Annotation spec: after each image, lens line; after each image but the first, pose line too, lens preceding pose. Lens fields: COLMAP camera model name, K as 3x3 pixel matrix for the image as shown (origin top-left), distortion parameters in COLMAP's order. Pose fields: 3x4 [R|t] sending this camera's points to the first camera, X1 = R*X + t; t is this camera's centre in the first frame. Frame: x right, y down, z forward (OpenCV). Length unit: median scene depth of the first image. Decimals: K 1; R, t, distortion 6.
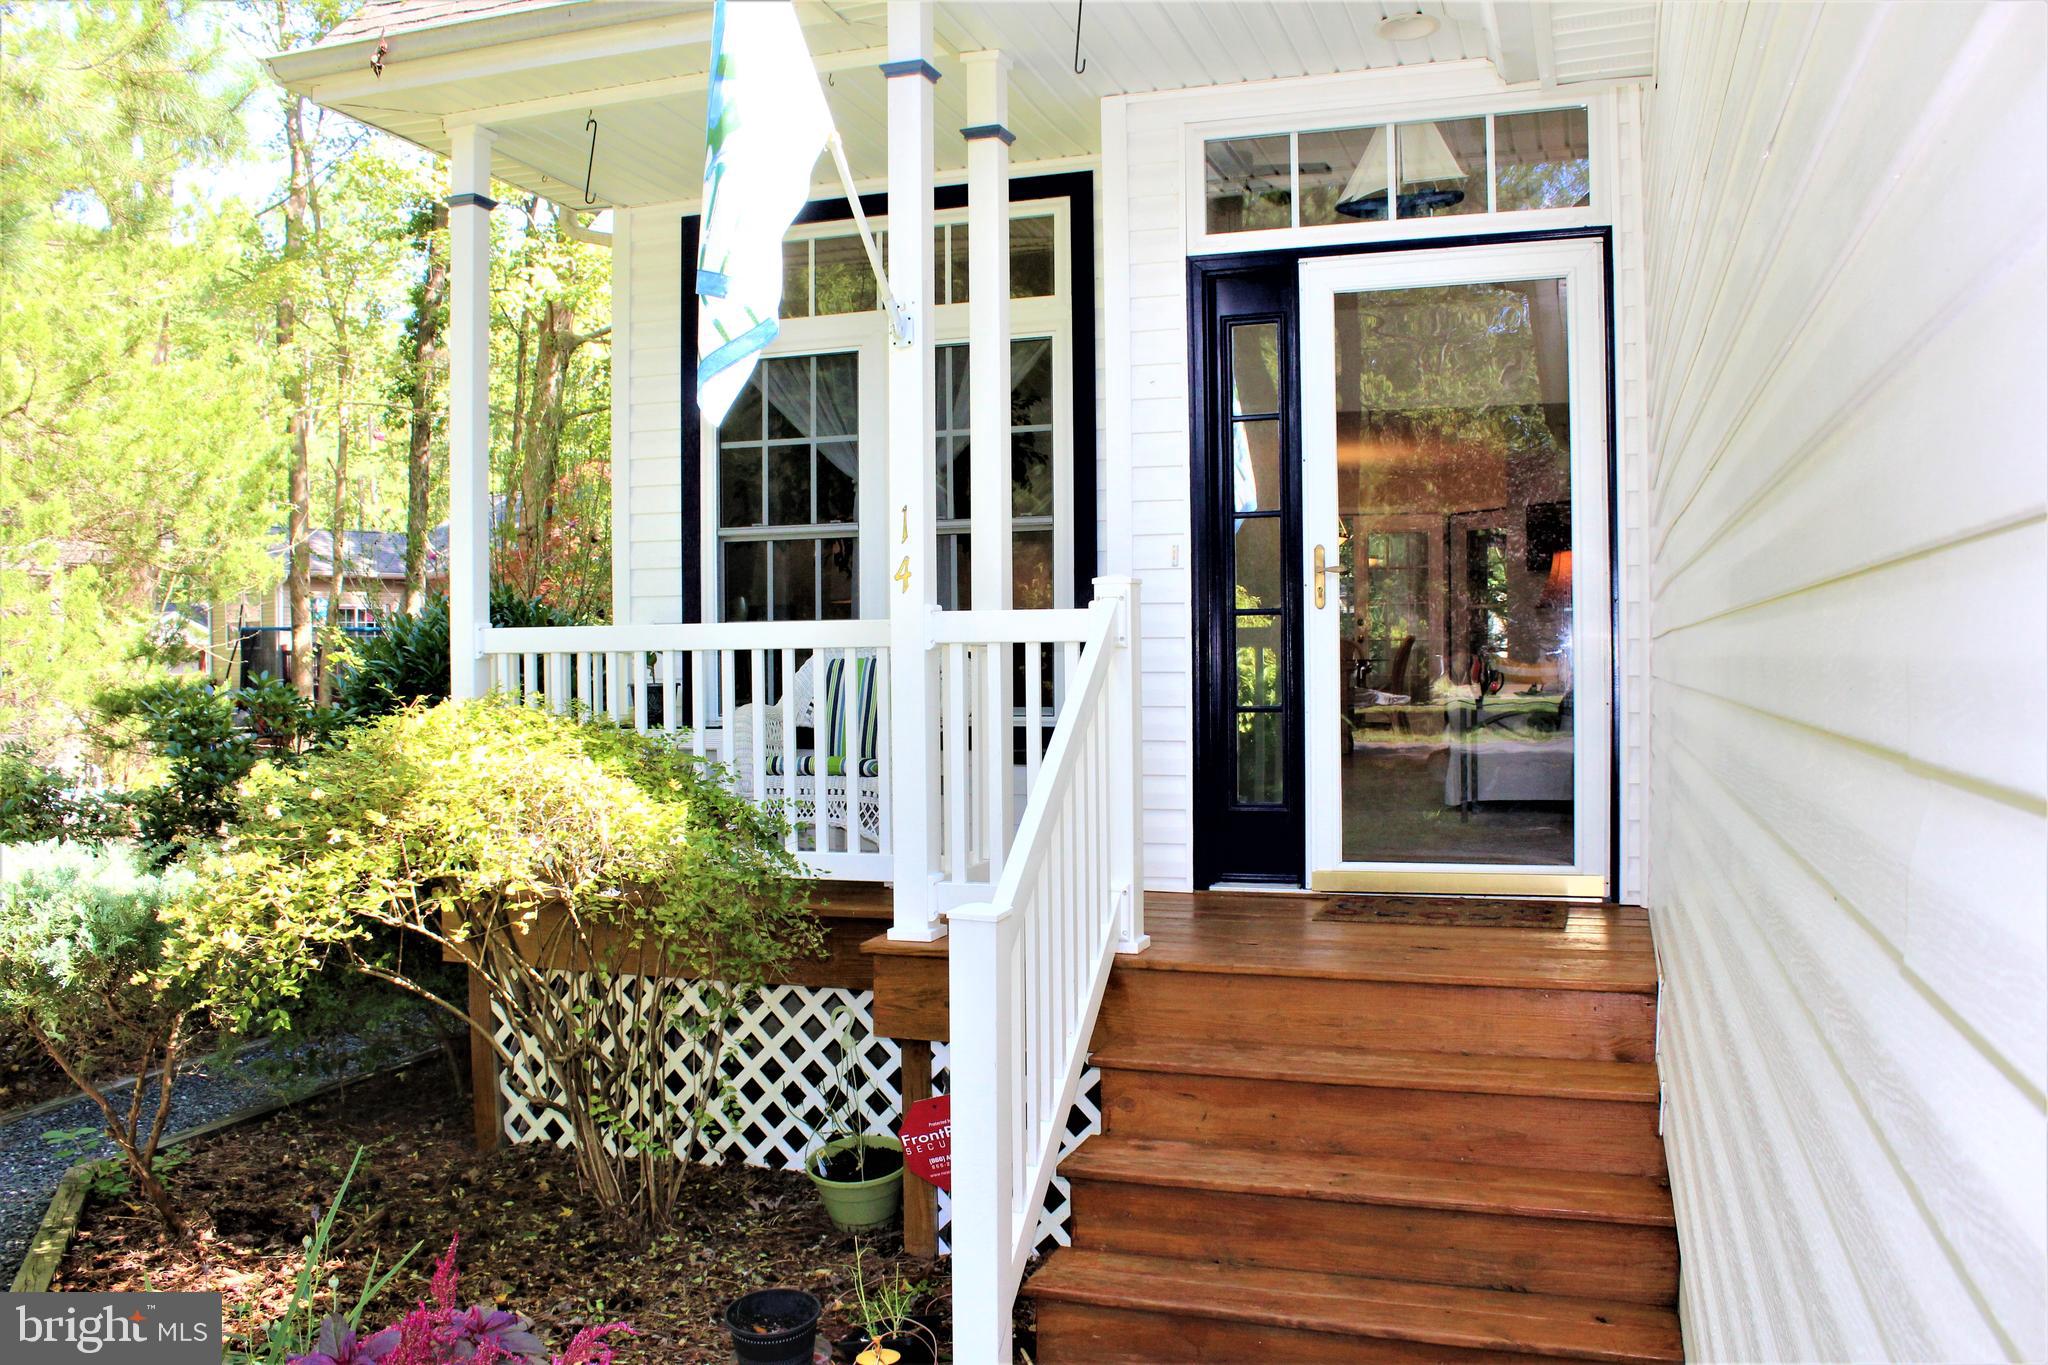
lens RADIAL K [[1708.3, 0, 1026.4], [0, 1708.3, 702.5], [0, 0, 1]] dist [-0.159717, 0.164334]
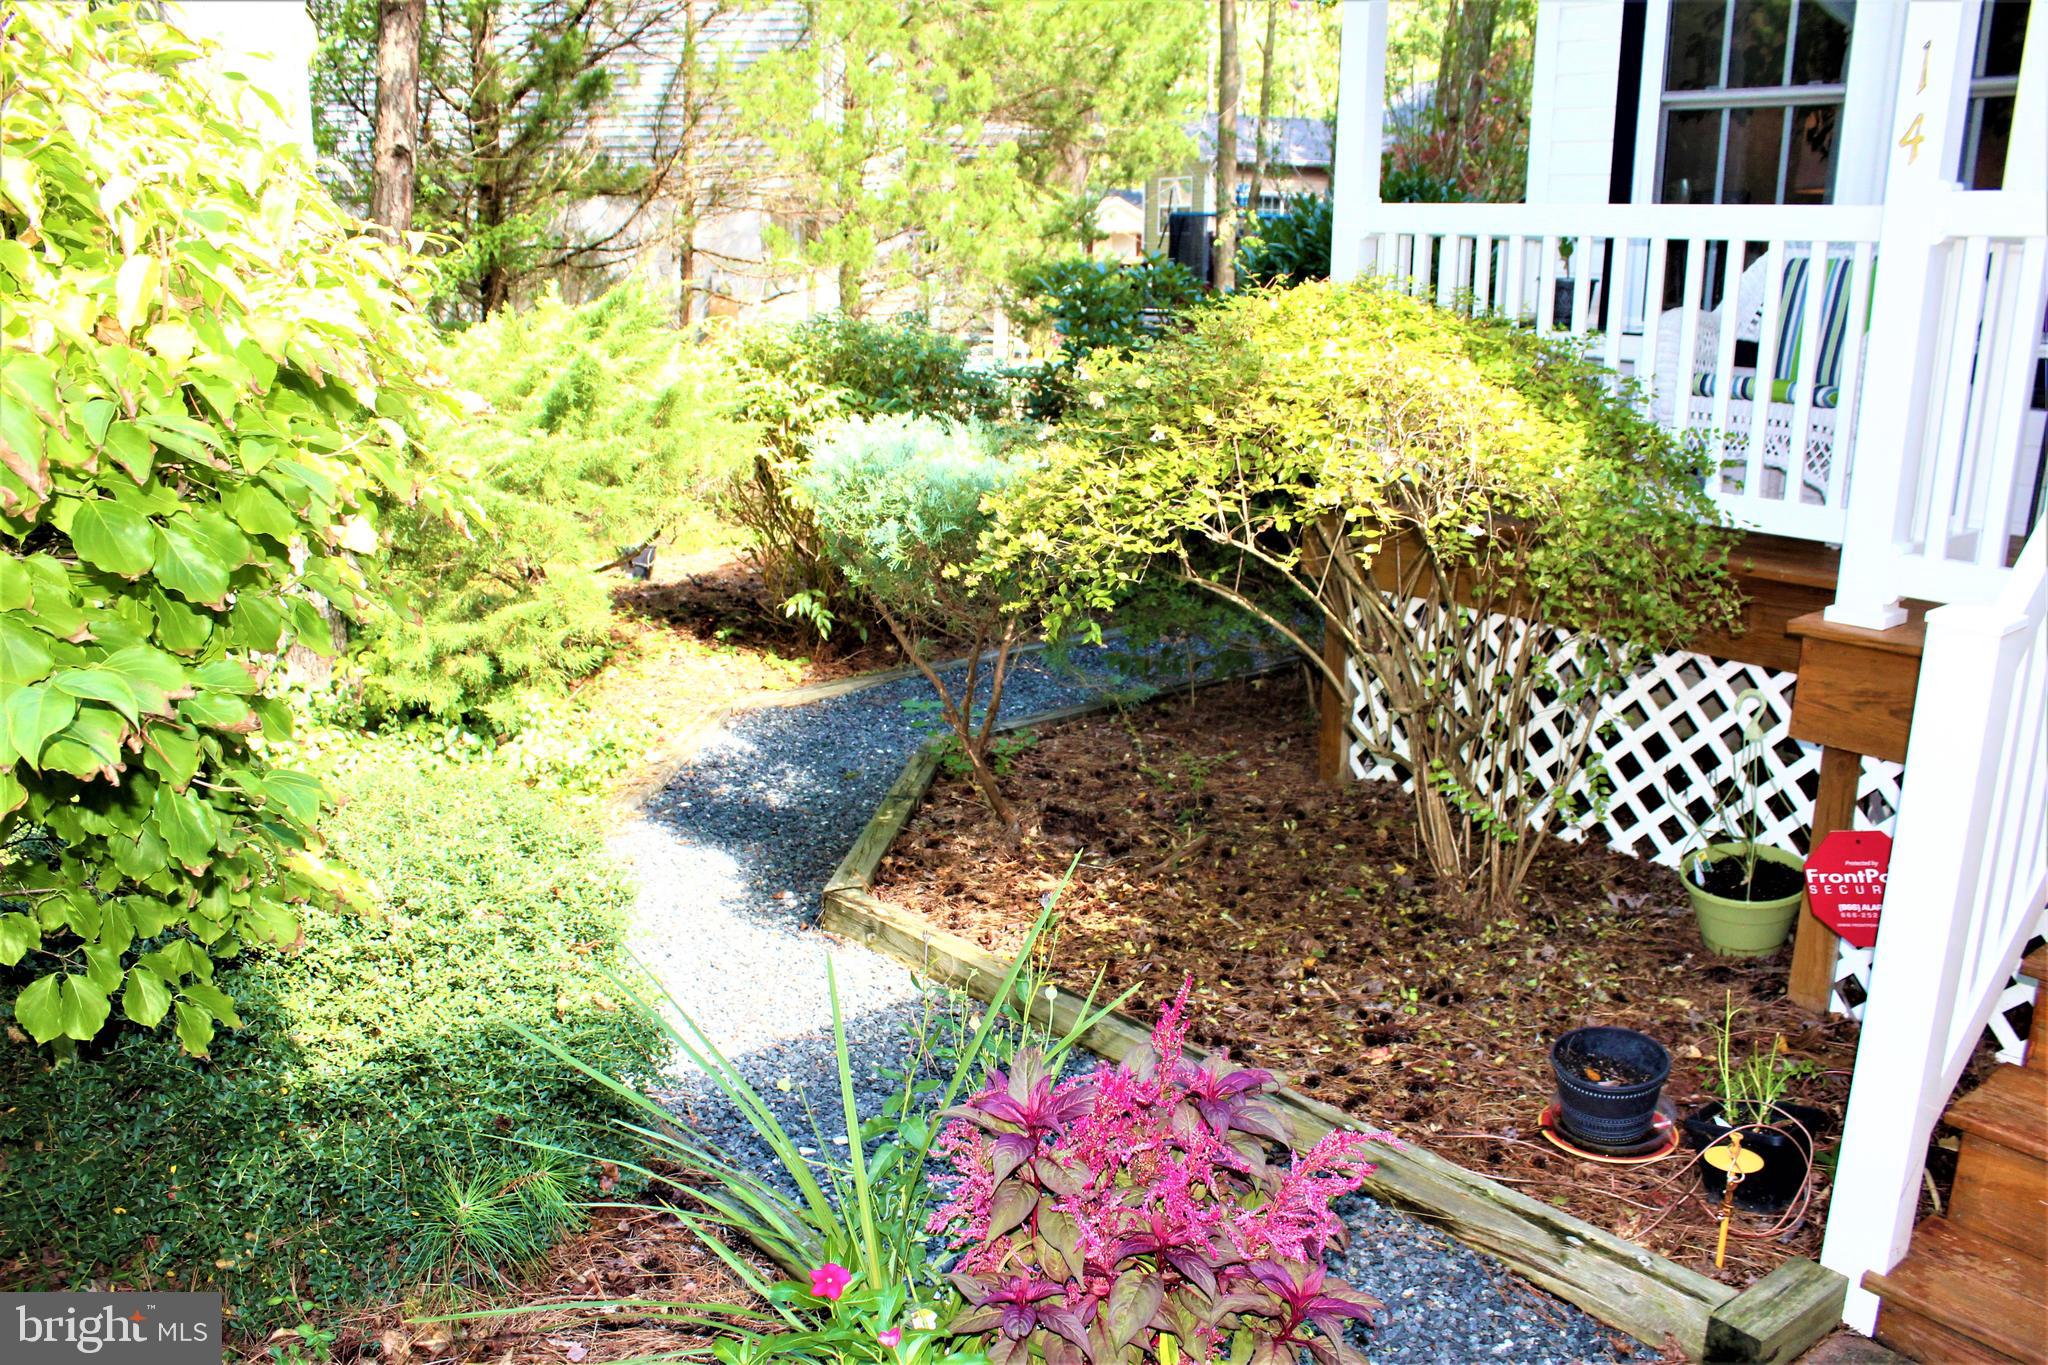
lens RADIAL K [[1632.8, 0, 1044.4], [0, 1632.8, 653.7], [0, 0, 1]] dist [-0.170444, 0.181717]
pose [[0.858399, 0.144283, -0.492274, -0.028394], [-0.036684, 0.974439, 0.221636, 0.005874], [0.511670, -0.172194, 0.841750, 0.193065]]
